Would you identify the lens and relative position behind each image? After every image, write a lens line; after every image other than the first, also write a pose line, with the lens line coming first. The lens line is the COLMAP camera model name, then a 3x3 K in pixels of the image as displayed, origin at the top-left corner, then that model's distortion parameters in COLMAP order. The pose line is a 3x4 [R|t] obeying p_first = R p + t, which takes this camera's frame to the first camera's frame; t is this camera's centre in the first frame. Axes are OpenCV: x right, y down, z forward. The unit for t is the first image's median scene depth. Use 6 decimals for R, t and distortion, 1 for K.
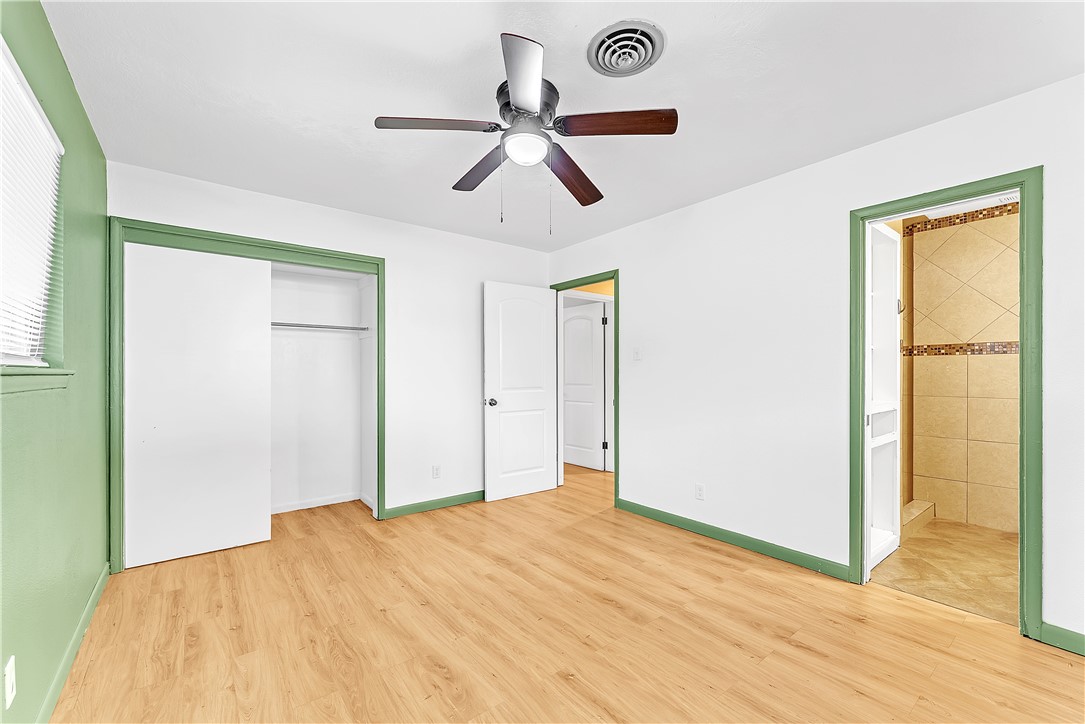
lens RADIAL K [[445.1, 0, 544.8], [0, 445.1, 369.8], [0, 0, 1]] dist [-0.000492, -0.000104]
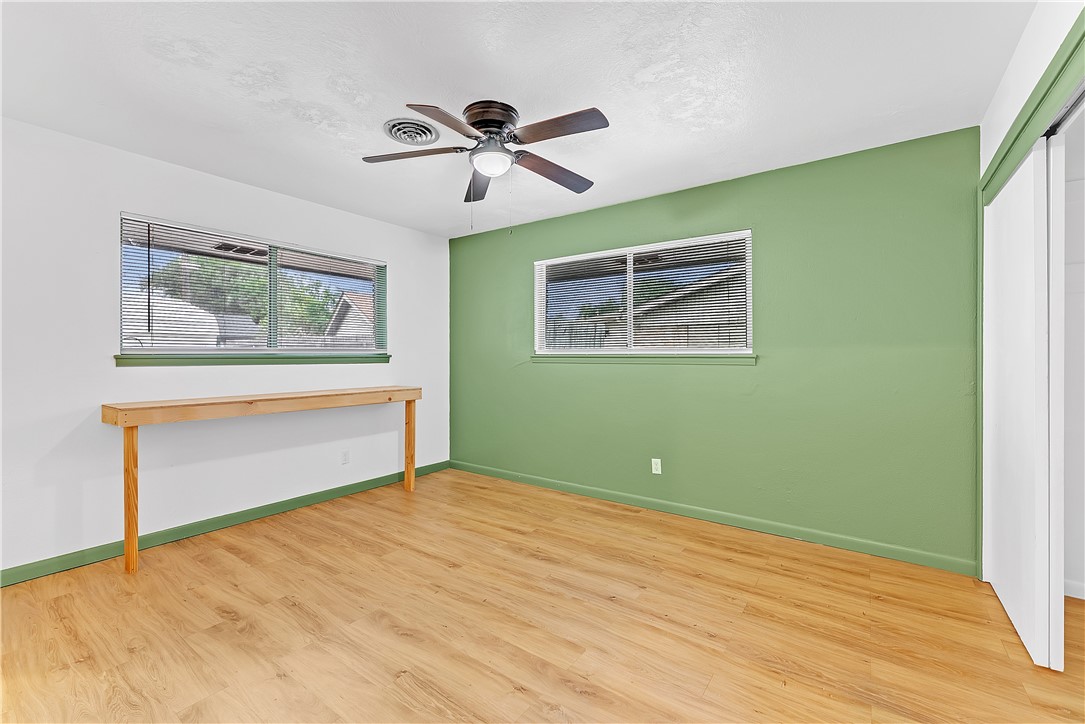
lens RADIAL K [[445.1, 0, 541.6], [0, 445.1, 358.3], [0, 0, 1]] dist [-0.000492, -0.000104]
pose [[-0.961175, 0.001338, -0.275936, 0.136125], [0.002483, 0.999990, -0.003801, 0.024819], [0.275928, -0.004339, -0.961169, 1.932316]]
